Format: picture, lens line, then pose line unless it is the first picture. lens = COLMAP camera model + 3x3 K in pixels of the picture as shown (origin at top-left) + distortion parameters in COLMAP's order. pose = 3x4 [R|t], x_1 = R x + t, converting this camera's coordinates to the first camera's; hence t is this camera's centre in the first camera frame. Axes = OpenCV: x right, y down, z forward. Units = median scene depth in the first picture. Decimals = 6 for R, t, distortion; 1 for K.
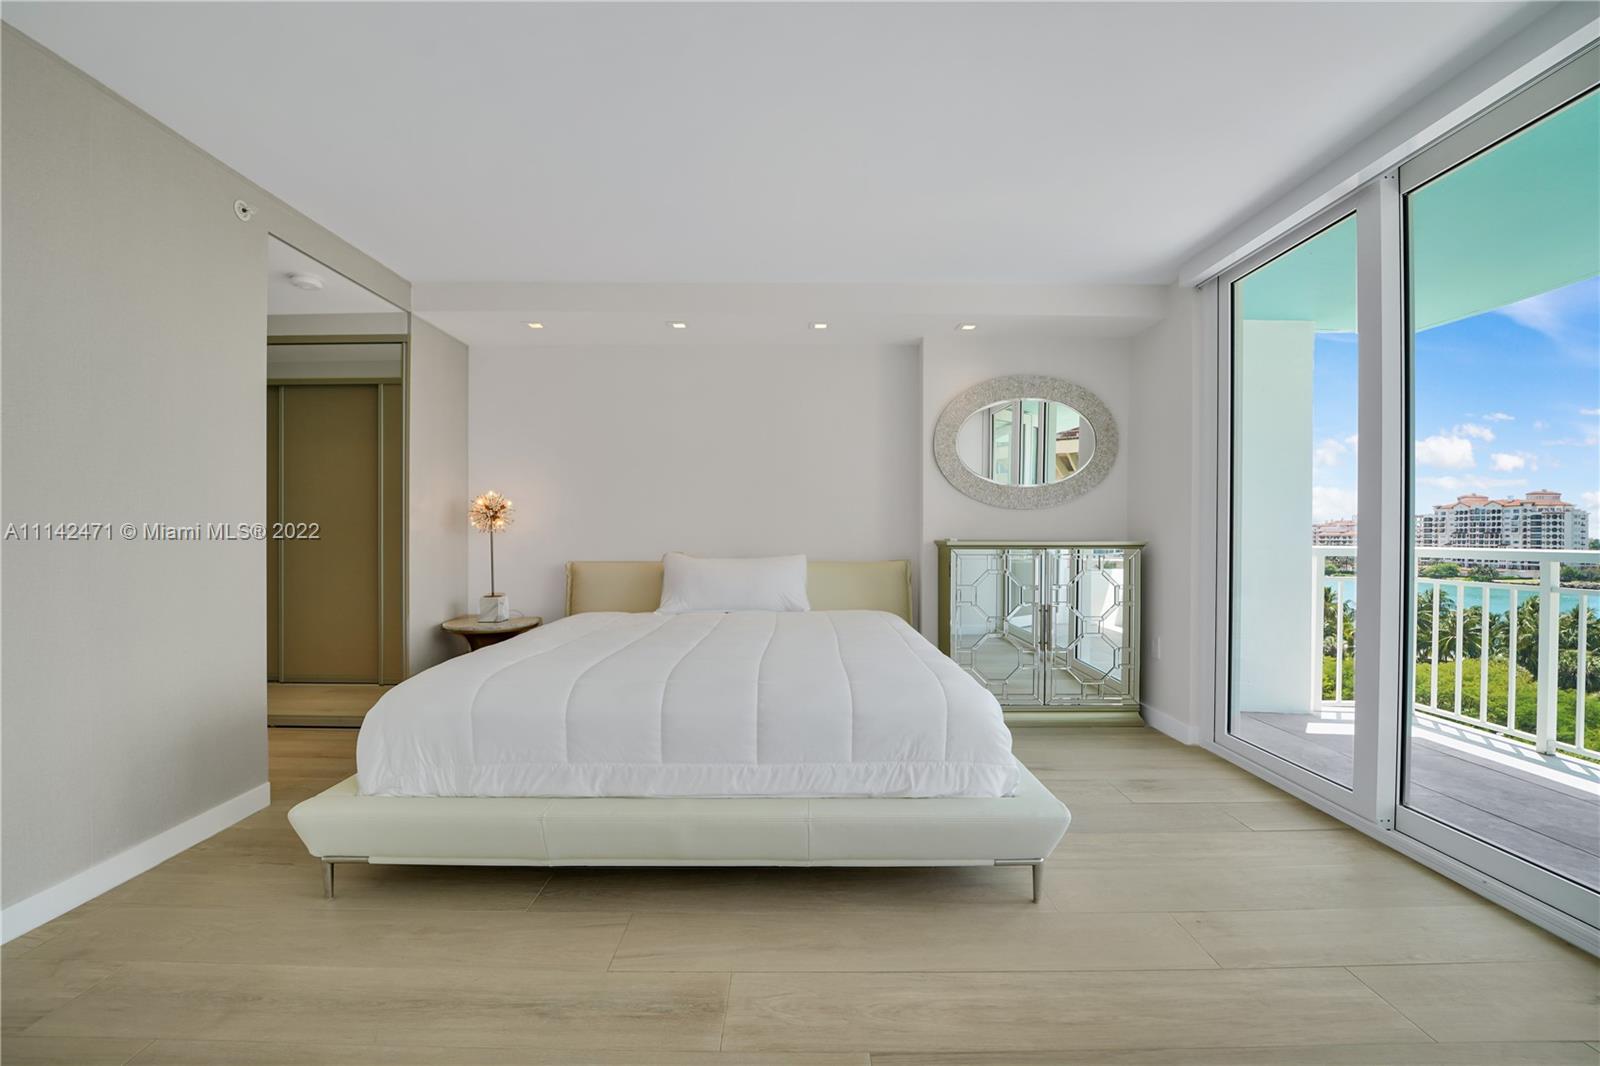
lens RADIAL K [[667.4, 0, 780.0], [0, 667.4, 539.1], [0, 0, 1]] dist [-0.013209, -0.005332]
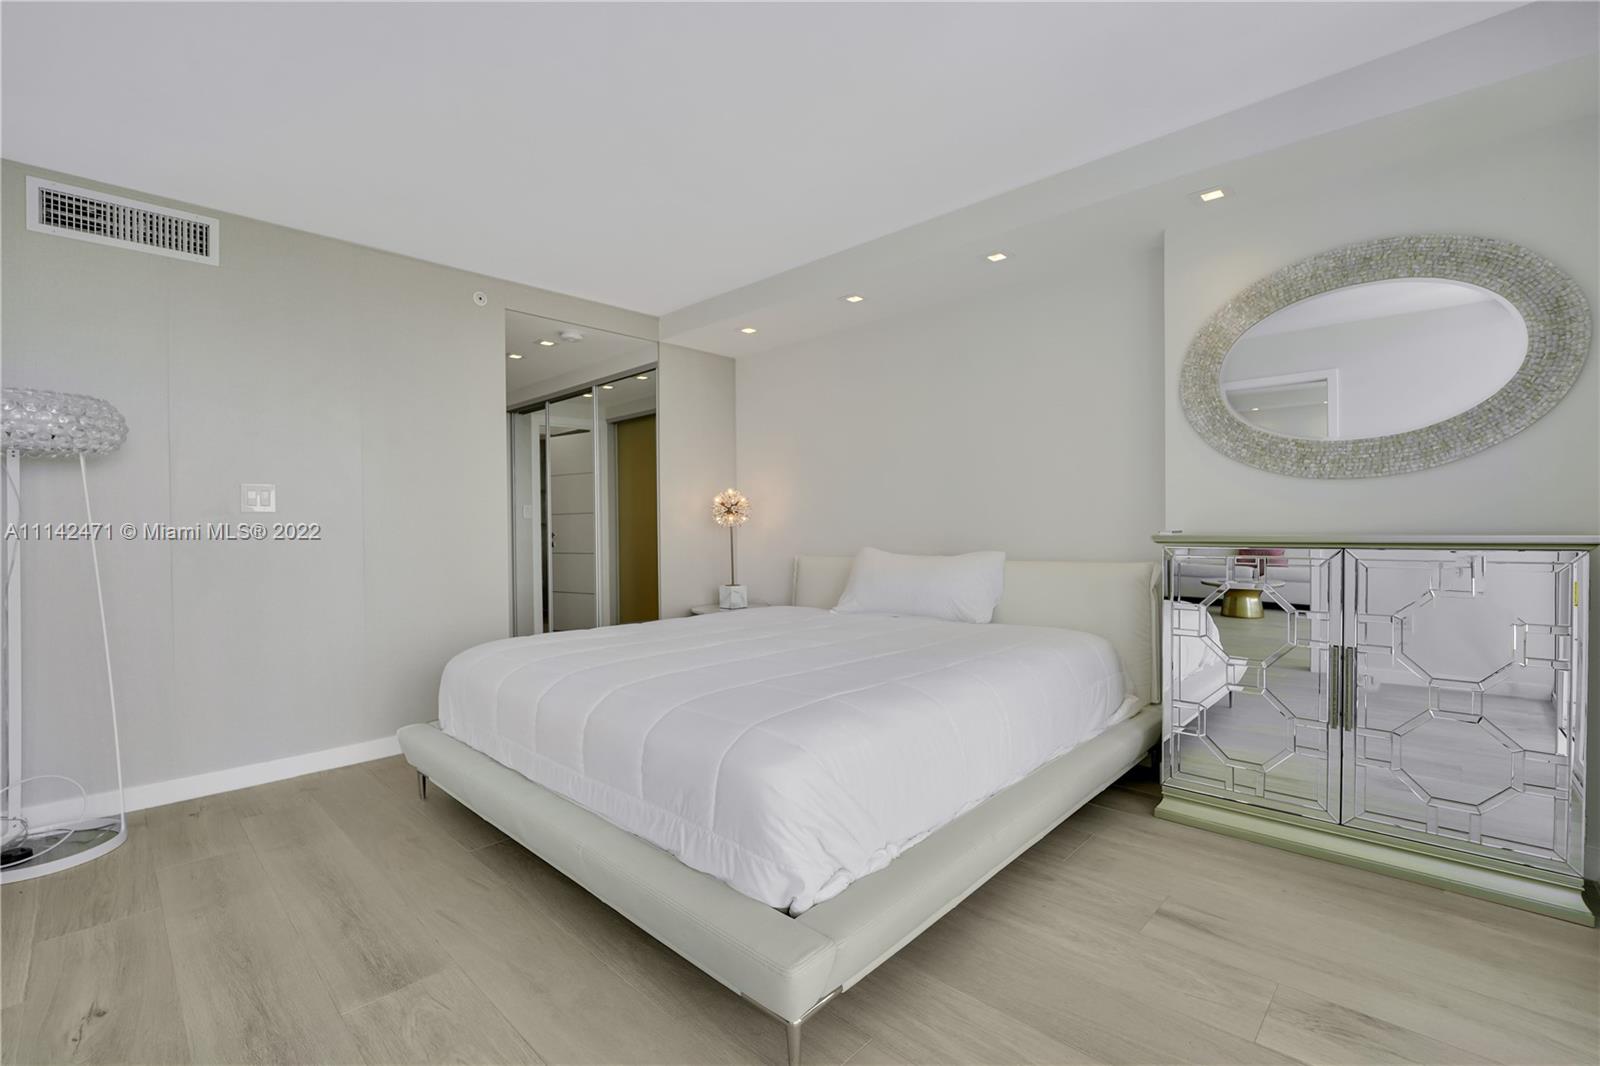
lens RADIAL K [[690.4, 0, 782.5], [0, 690.4, 534.6], [0, 0, 1]] dist [-0.019008, -0.000008]
pose [[0.731489, 0.000231, -0.681854, 0.609634], [0.005149, 0.999970, 0.005862, -0.005279], [0.681834, -0.007799, 0.731465, 0.352666]]
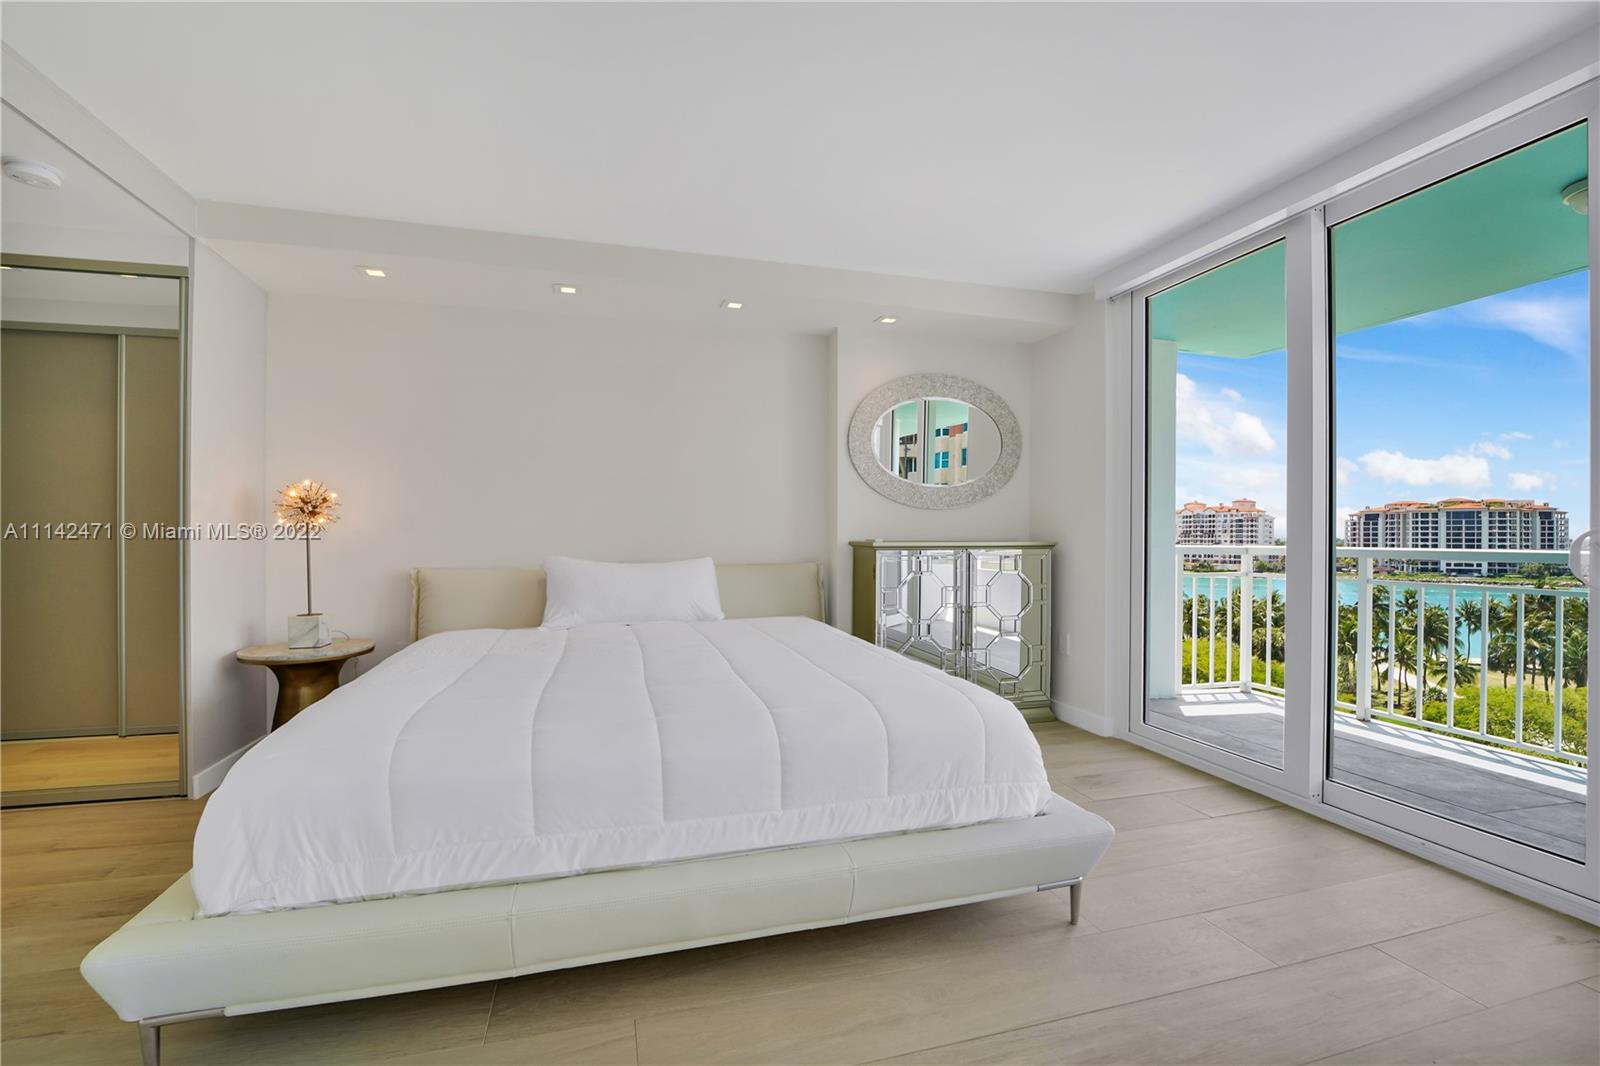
lens RADIAL K [[690.4, 0, 795.5], [0, 690.4, 536.0], [0, 0, 1]] dist [-0.019008, -0.000008]
pose [[0.959457, -0.001353, 0.281852, -0.190822], [0.003253, 0.999975, -0.006274, 0.000461], [-0.281836, 0.006936, 0.959438, 0.123306]]
